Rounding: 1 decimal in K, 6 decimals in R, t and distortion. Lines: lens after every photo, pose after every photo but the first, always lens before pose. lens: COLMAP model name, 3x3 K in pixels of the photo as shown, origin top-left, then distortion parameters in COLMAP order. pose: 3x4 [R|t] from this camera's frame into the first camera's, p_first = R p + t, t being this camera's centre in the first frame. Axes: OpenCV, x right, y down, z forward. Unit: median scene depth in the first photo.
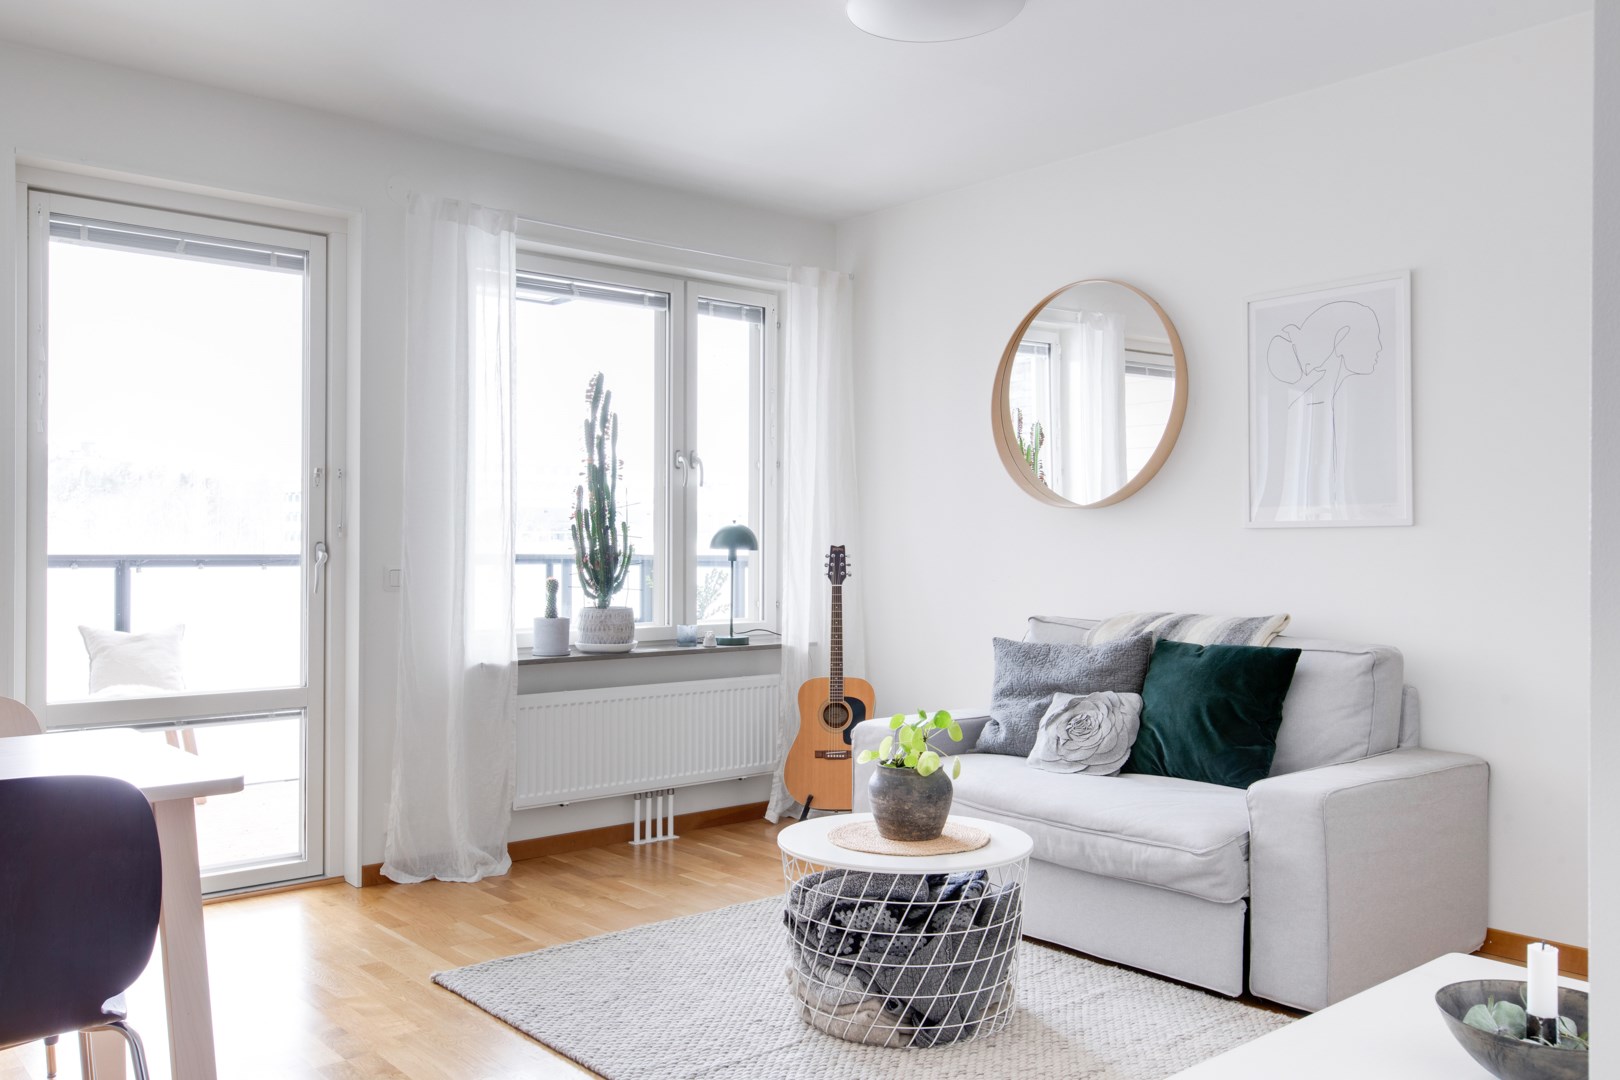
lens RADIAL K [[1312.0, 0, 802.6], [0, 1312.0, 530.3], [0, 0, 1]] dist [0.010488, -0.007856]
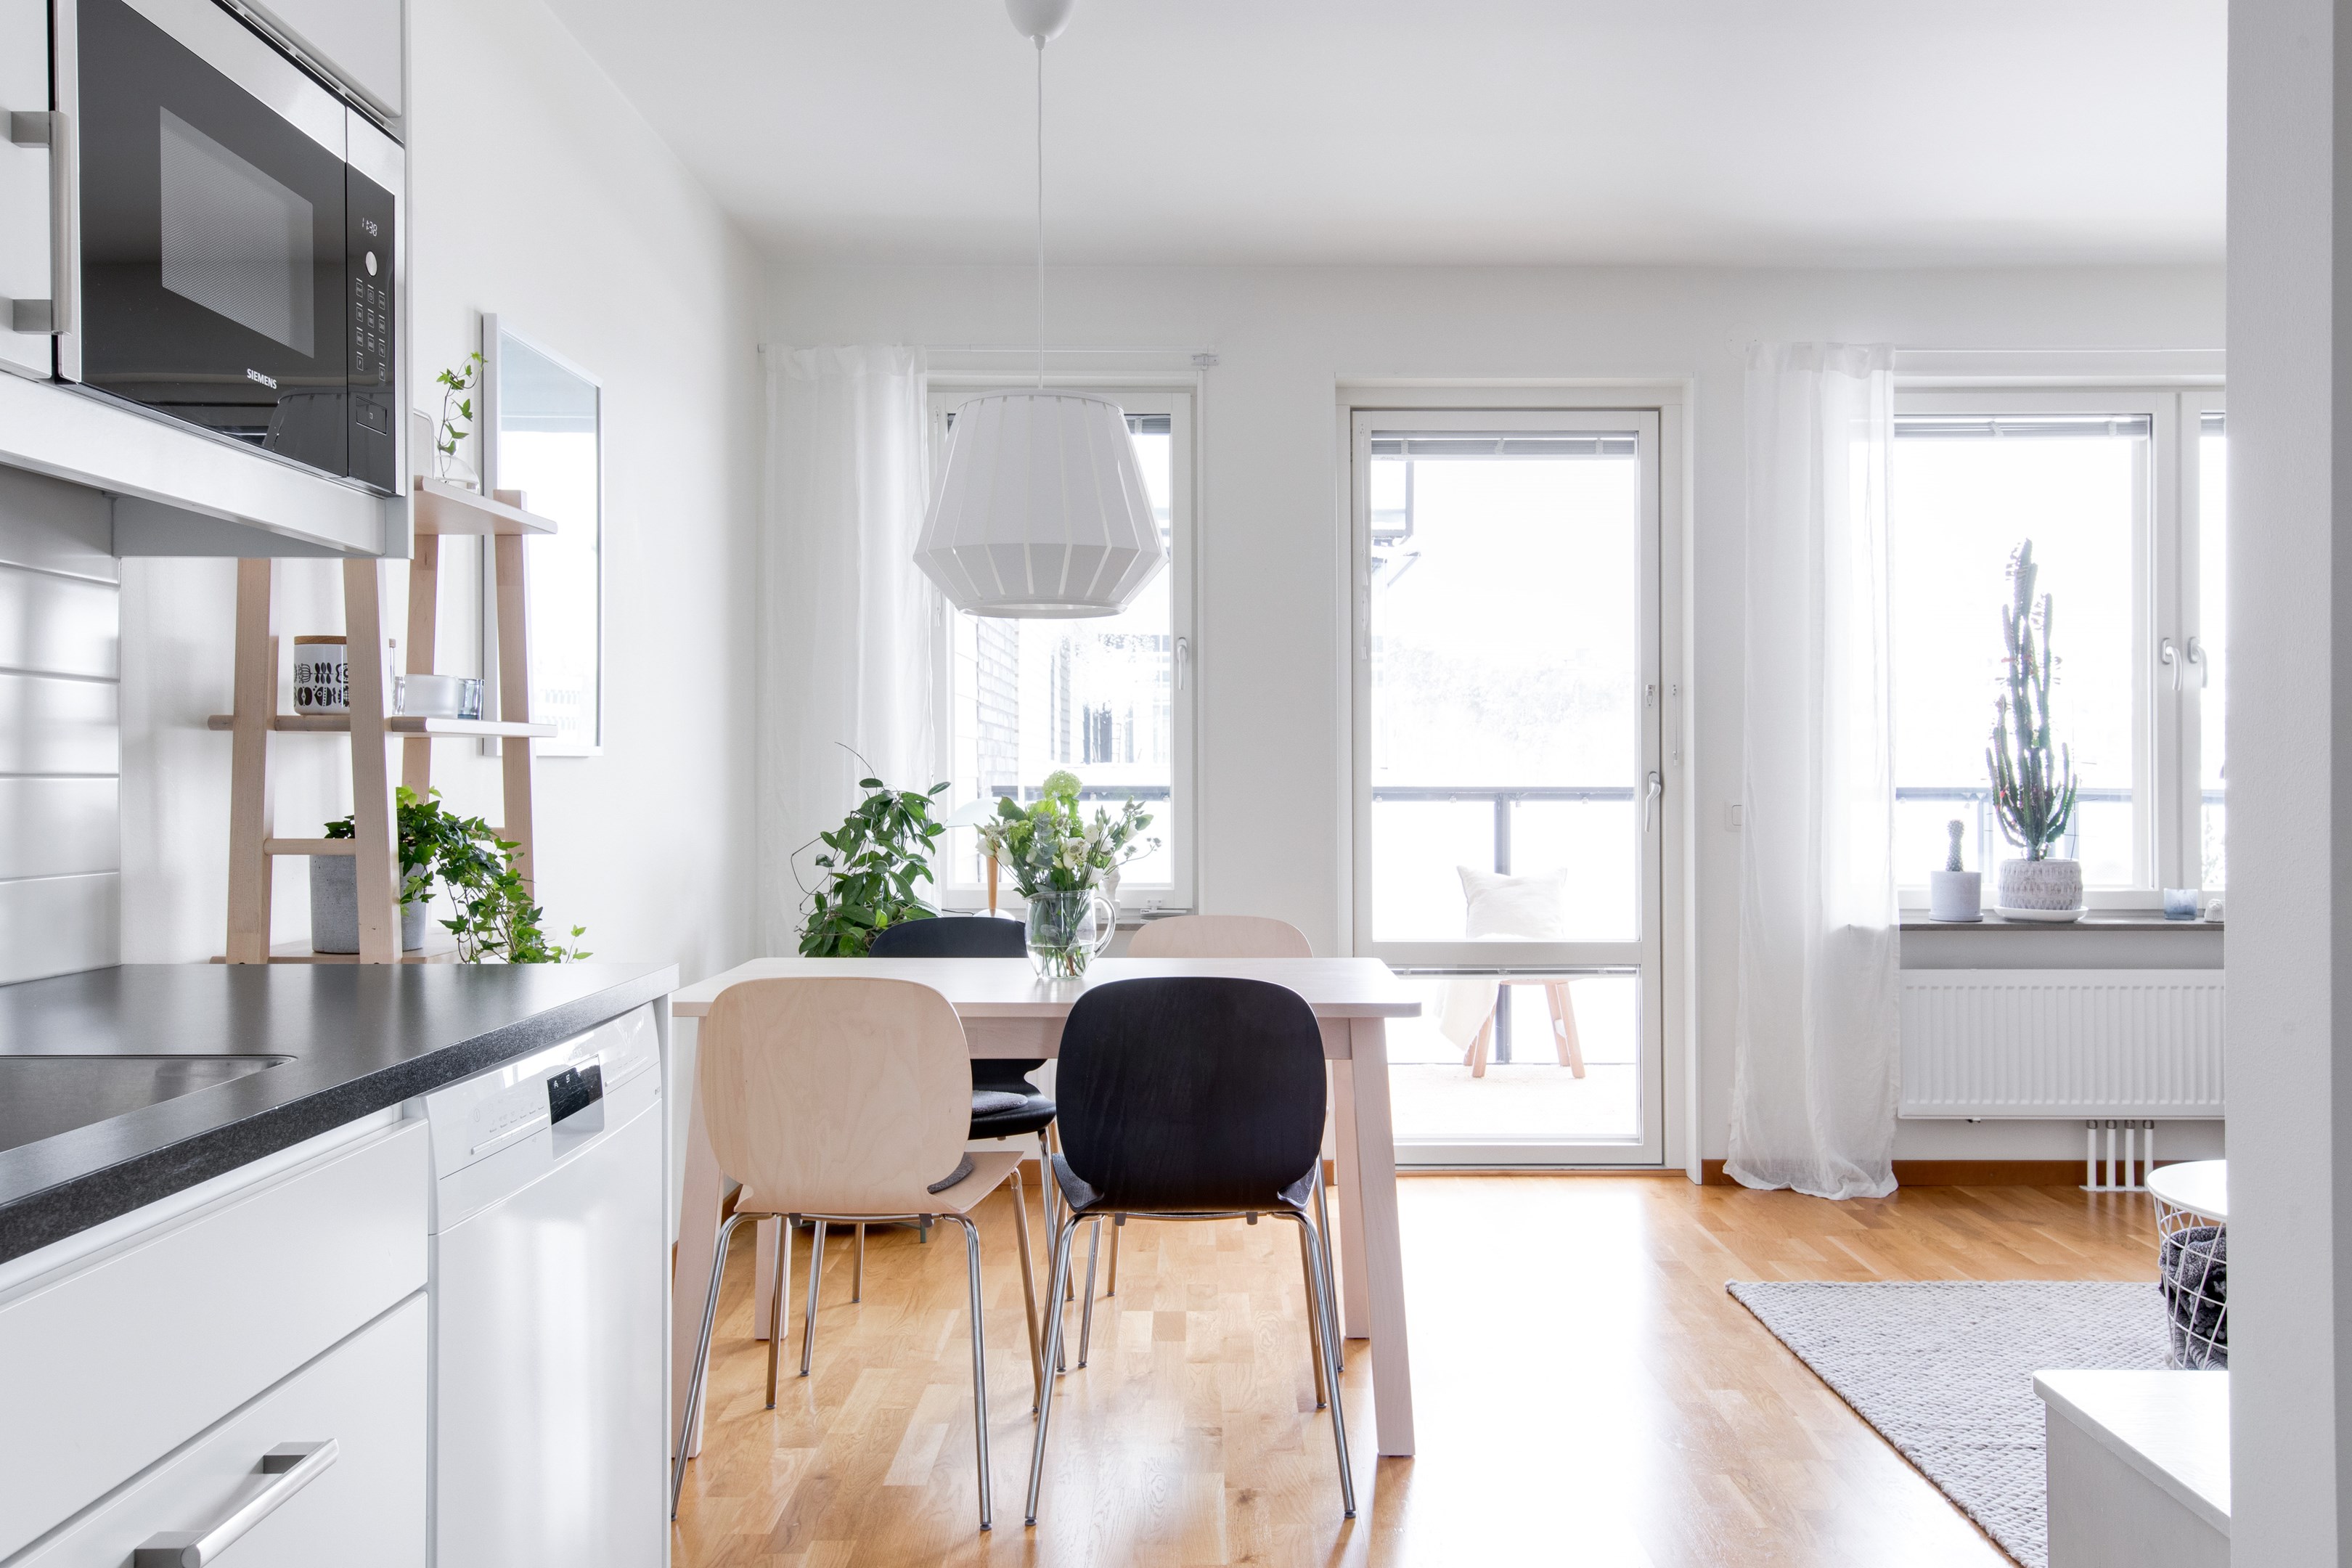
lens RADIAL K [[1806.5, 0, 1196.5], [0, 1806.5, 763.4], [0, 0, 1]] dist [0.023893, -0.000913]
pose [[0.762863, -0.007108, -0.646521, 0.162296], [0.010204, 0.999947, 0.001047, -0.000825], [0.646479, -0.007396, 0.762896, -0.082666]]
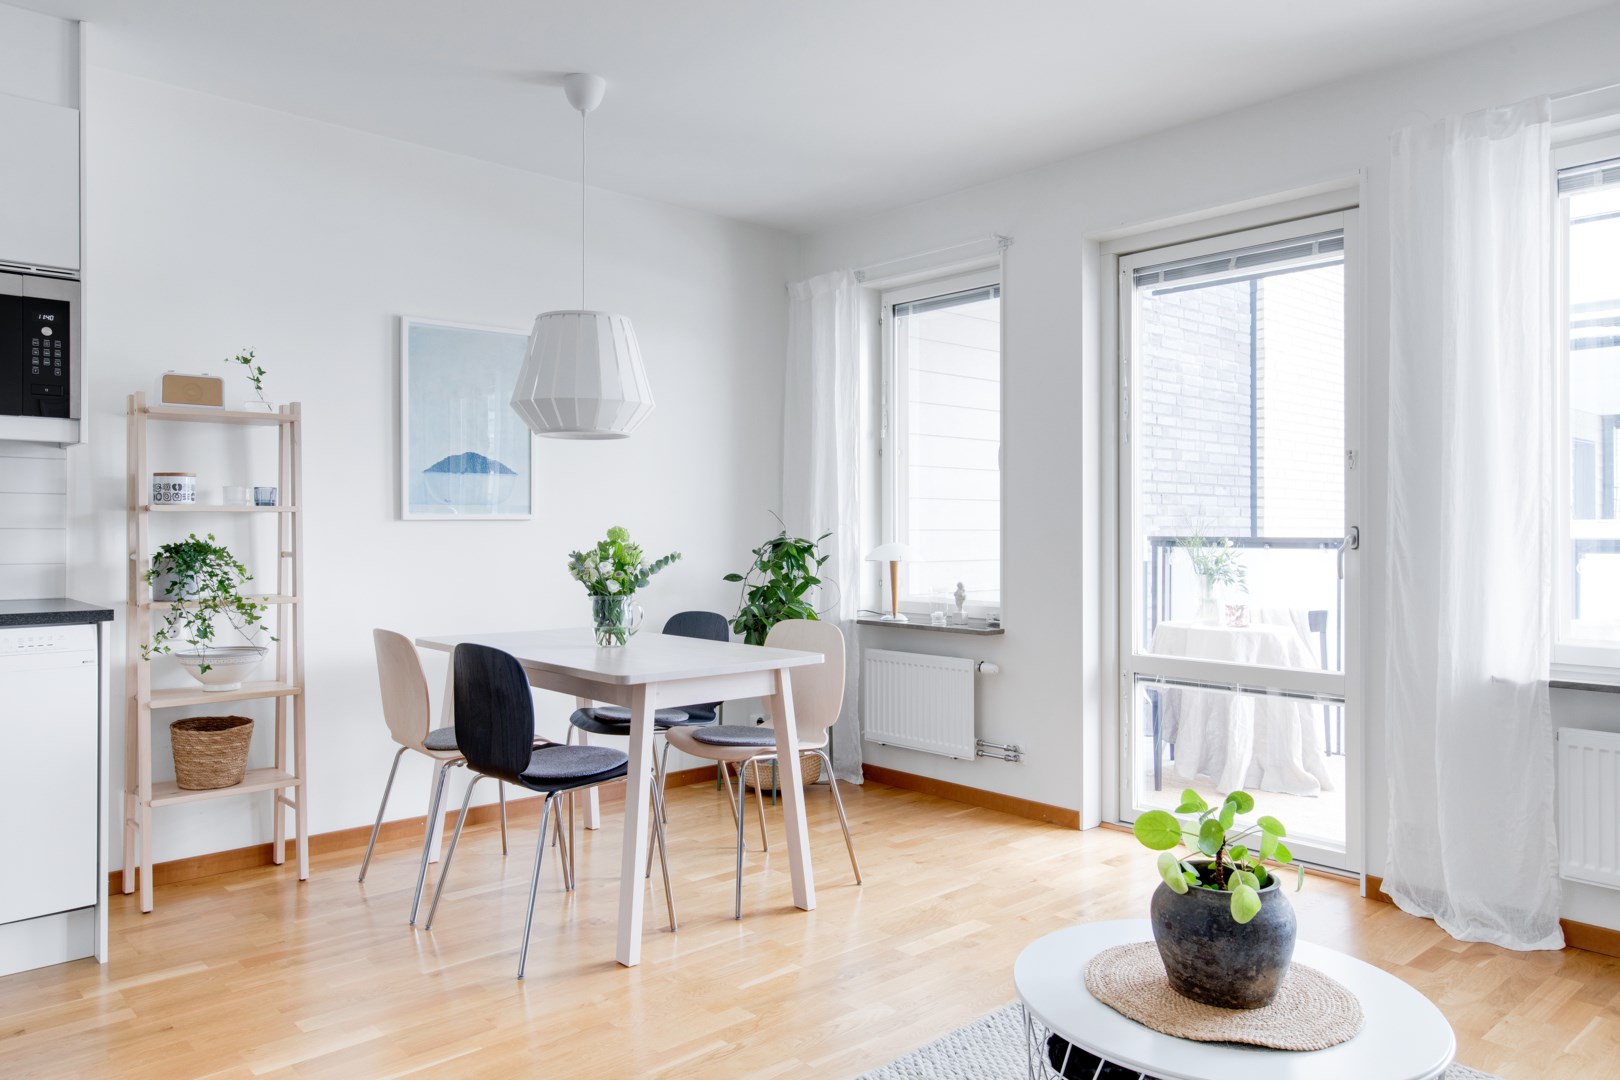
lens RADIAL K [[1097.0, 0, 768.7], [0, 1097.0, 523.2], [0, 0, 1]] dist [0.001293, -0.000055]
pose [[0.023425, -0.008411, -0.999690, 0.422429], [0.010826, 0.999908, -0.008159, 0.008133], [0.999667, -0.010631, 0.023514, 0.547499]]
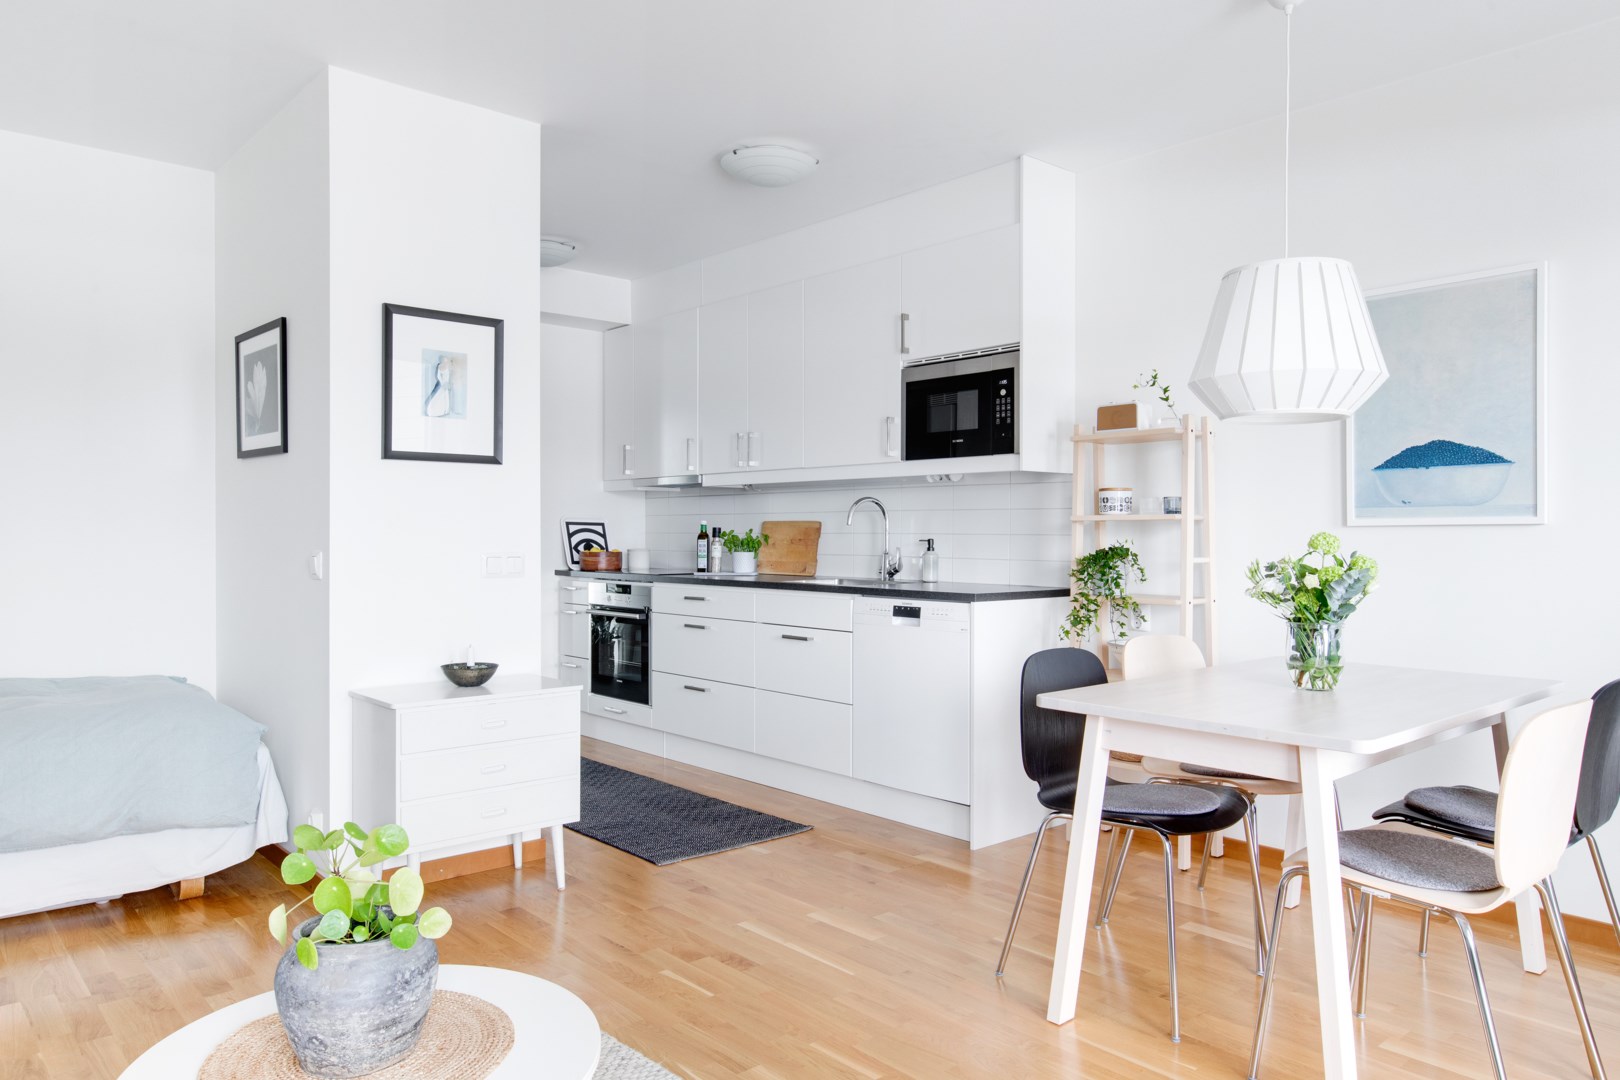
lens RADIAL K [[1085.6, 0, 806.4], [0, 1085.6, 533.0], [0, 0, 1]] dist [0.045138, 0.001043]
pose [[-0.999595, -0.007706, -0.027411, -0.070184], [-0.007409, 0.999913, -0.010911, 0.011488], [0.027493, -0.010703, -0.999565, 1.045311]]
